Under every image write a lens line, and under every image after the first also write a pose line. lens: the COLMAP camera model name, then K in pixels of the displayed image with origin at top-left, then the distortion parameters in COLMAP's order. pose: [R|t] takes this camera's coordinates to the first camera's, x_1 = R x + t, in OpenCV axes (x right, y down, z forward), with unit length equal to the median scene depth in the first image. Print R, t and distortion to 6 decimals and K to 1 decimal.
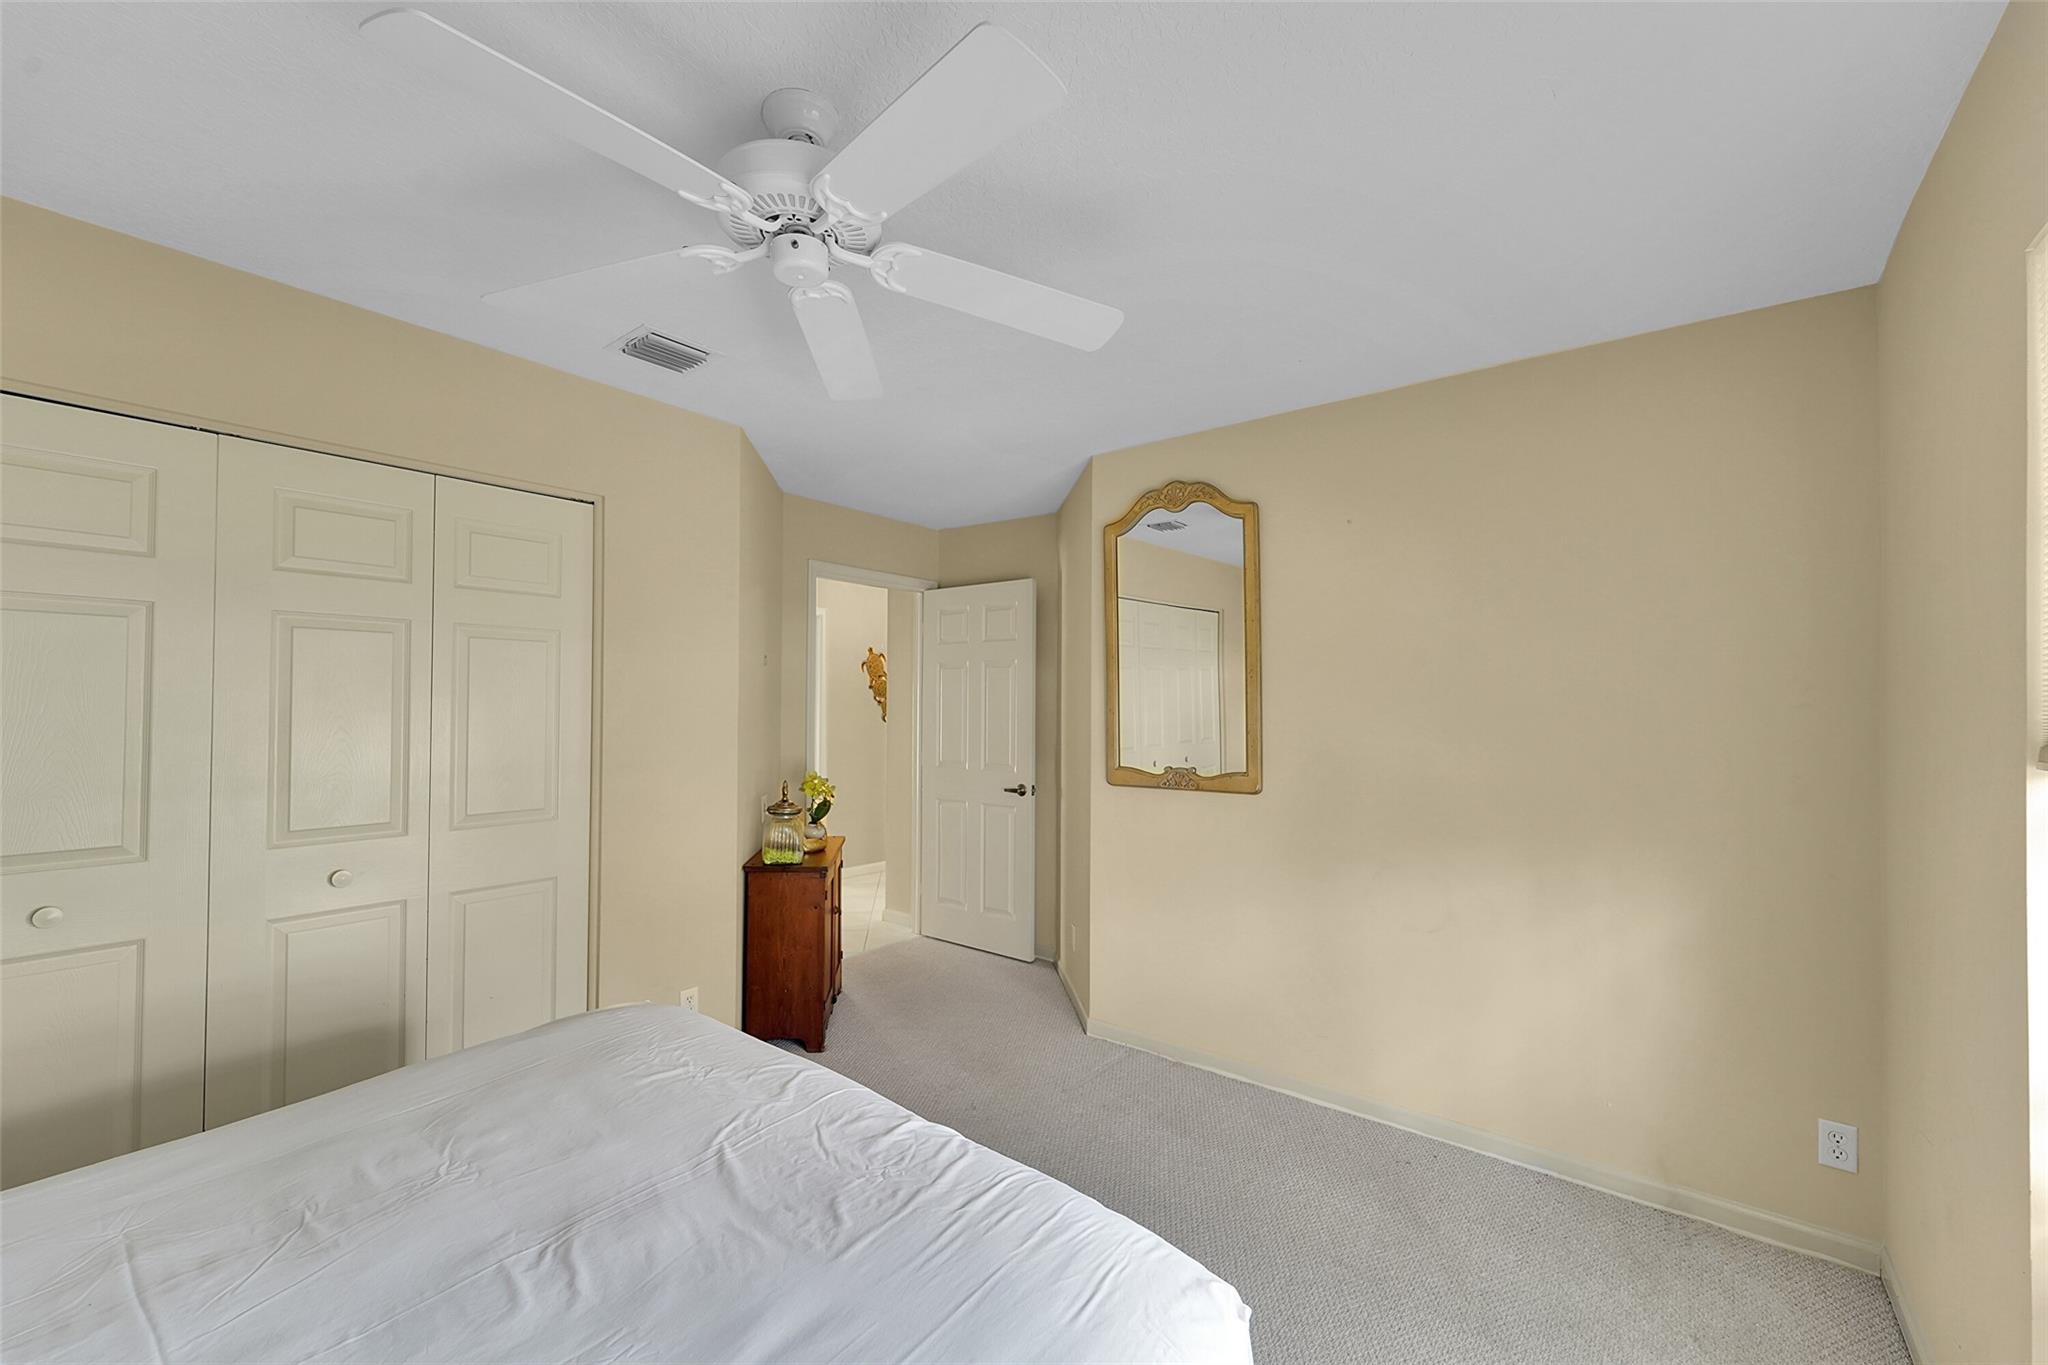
lens RADIAL K [[824.9, 0, 1016.6], [0, 824.9, 684.7], [0, 0, 1]] dist [-0.001893, 0.000833]
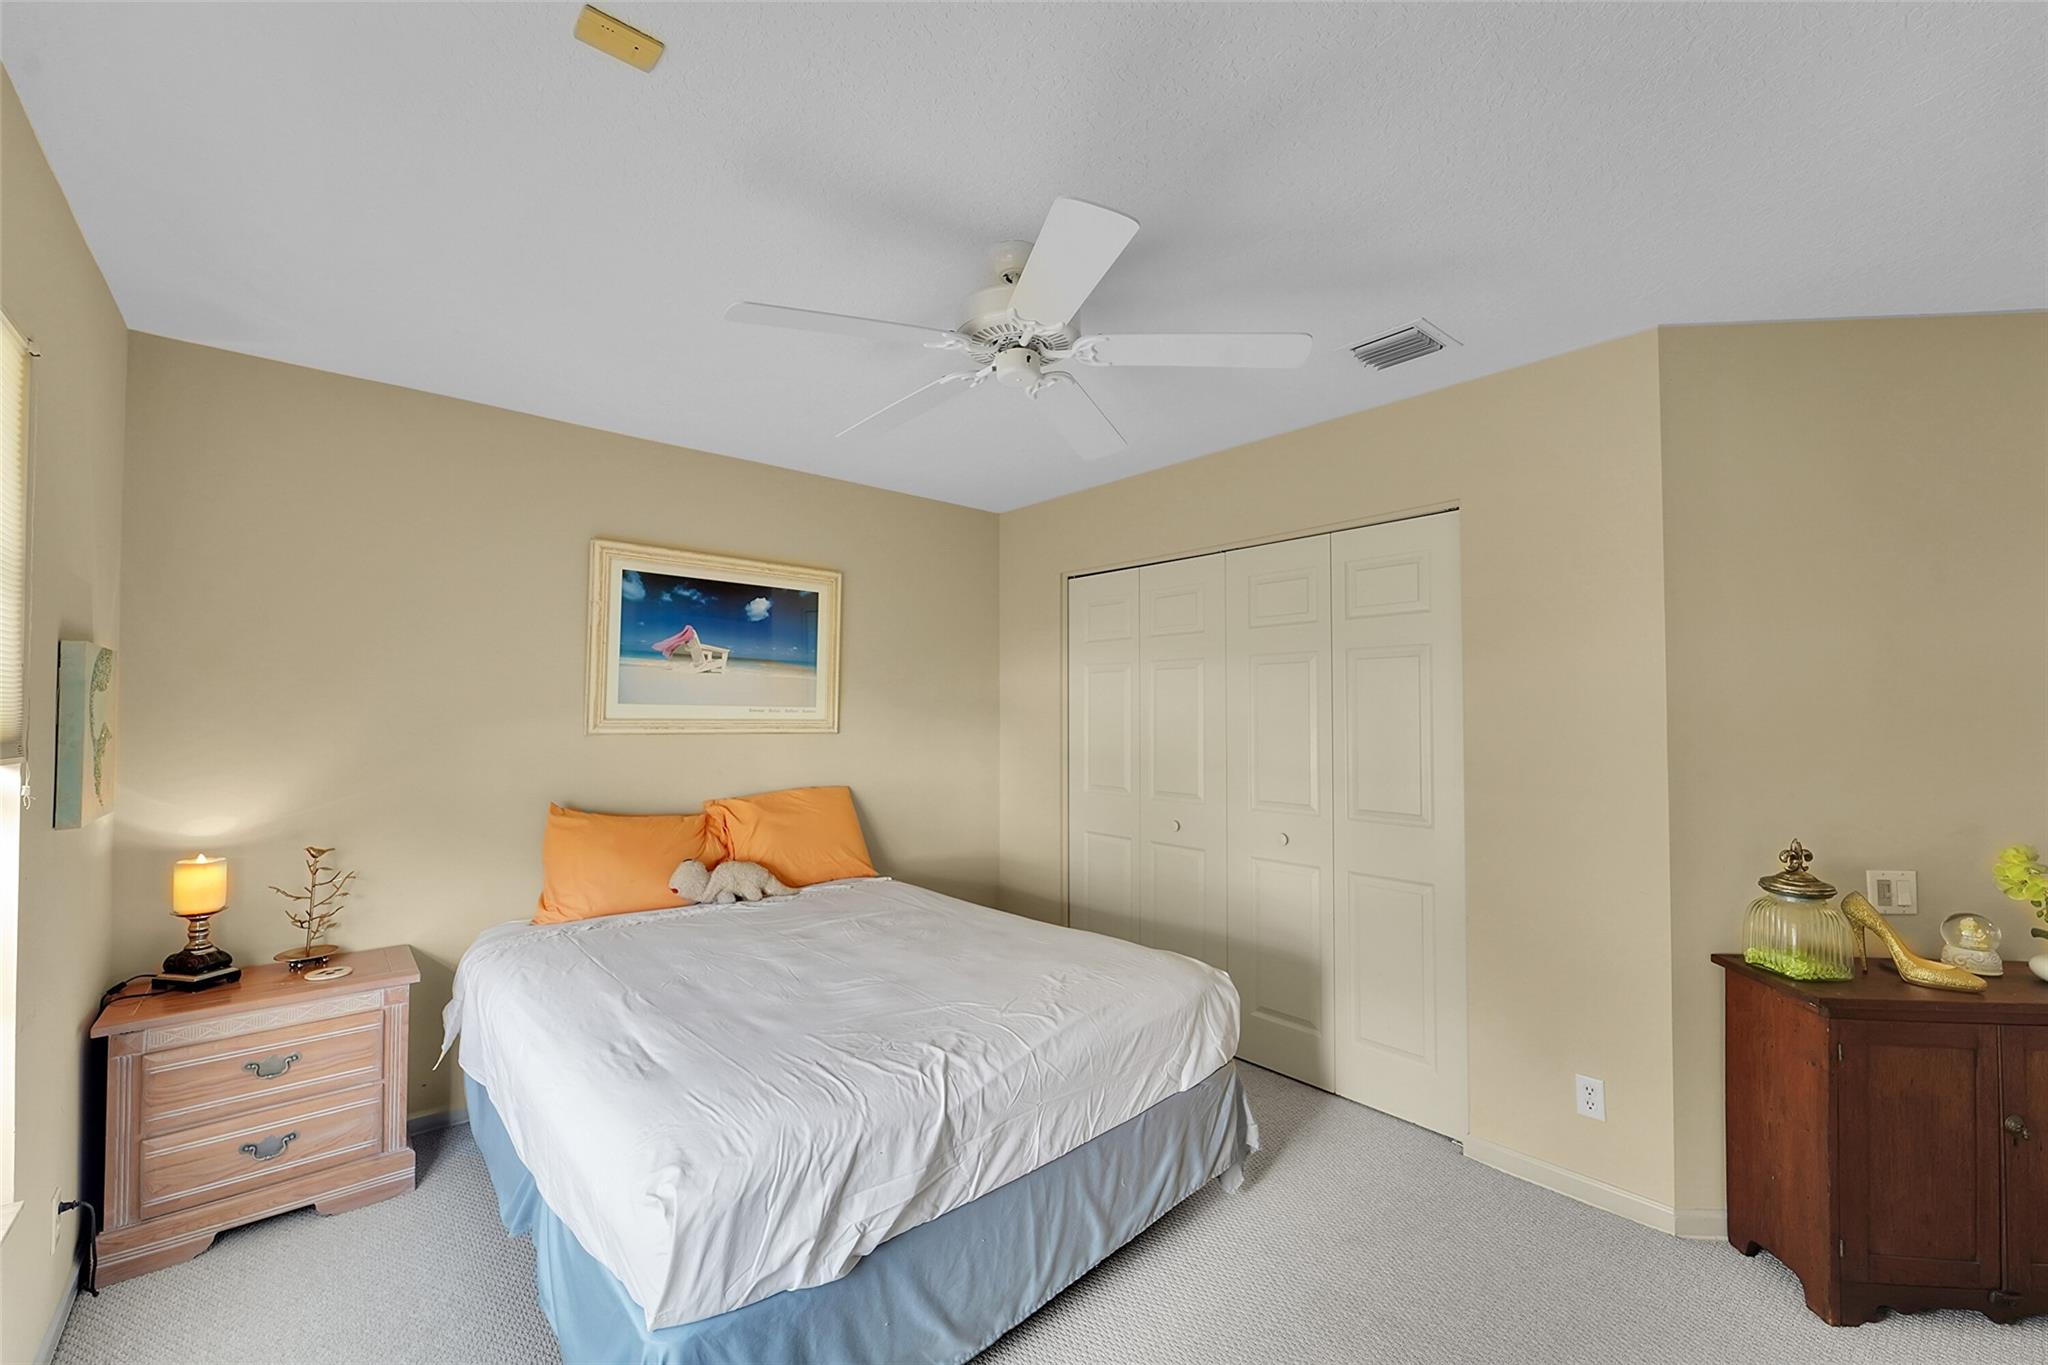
lens RADIAL K [[824.9, 0, 1017.4], [0, 824.9, 690.0], [0, 0, 1]] dist [-0.001893, 0.000833]
pose [[-0.190837, -0.032083, -0.981097, 1.012438], [0.018759, 0.999164, -0.036323, 0.035053], [0.981443, -0.025336, -0.190075, 1.275454]]
